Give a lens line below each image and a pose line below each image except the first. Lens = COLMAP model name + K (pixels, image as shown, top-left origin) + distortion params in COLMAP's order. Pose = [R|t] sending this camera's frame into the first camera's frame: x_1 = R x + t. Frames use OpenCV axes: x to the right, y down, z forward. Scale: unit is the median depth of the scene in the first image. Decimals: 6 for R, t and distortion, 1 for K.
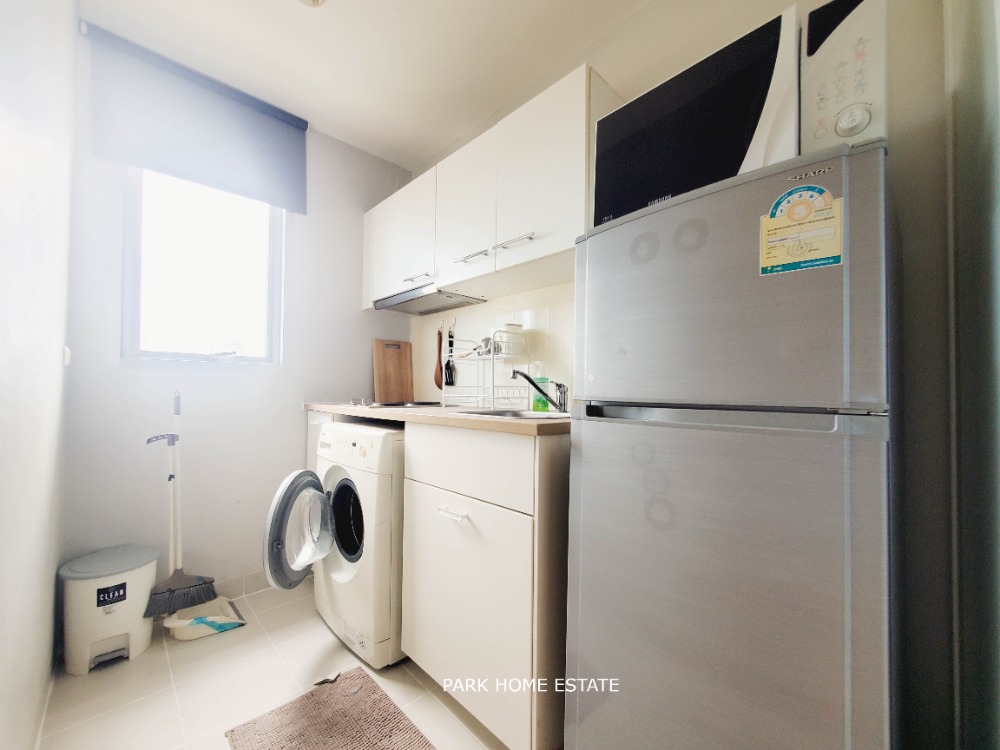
lens RADIAL K [[399.9, 0, 497.2], [0, 399.9, 384.6], [0, 0, 1]] dist [-0.000047, 0.000089]
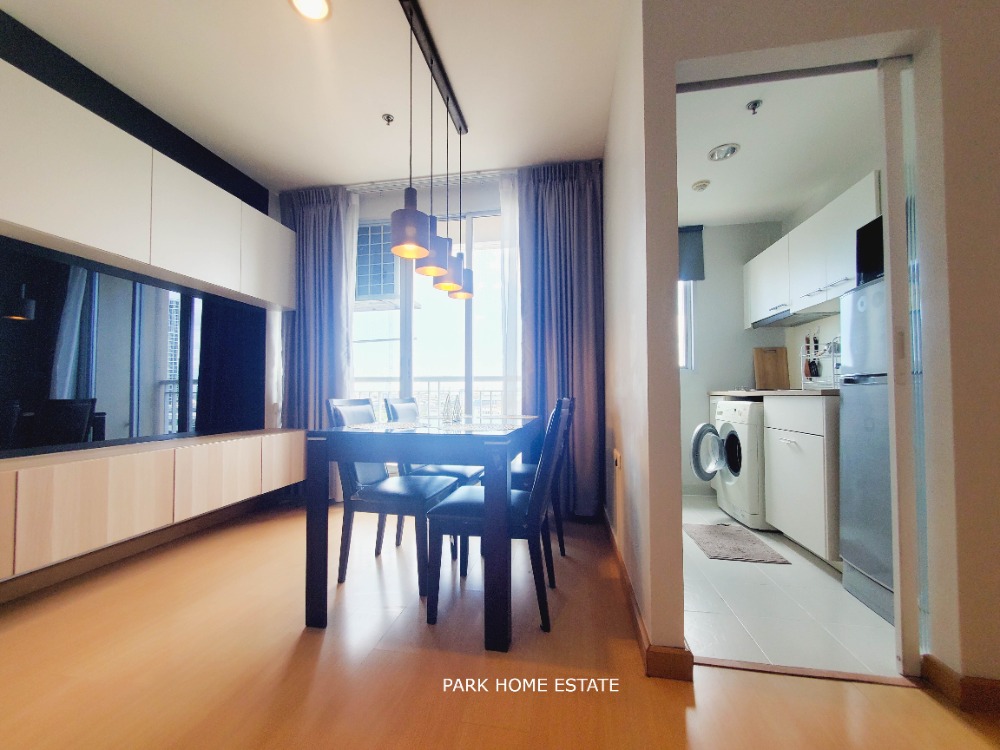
lens RADIAL K [[399.9, 0, 497.2], [0, 399.9, 384.6], [0, 0, 1]] dist [-0.000047, 0.000089]
pose [[0.589082, -0.033313, -0.807386, 0.448988], [0.025547, 0.999418, -0.022597, 0.042555], [0.807669, -0.007315, 0.589590, -0.892753]]
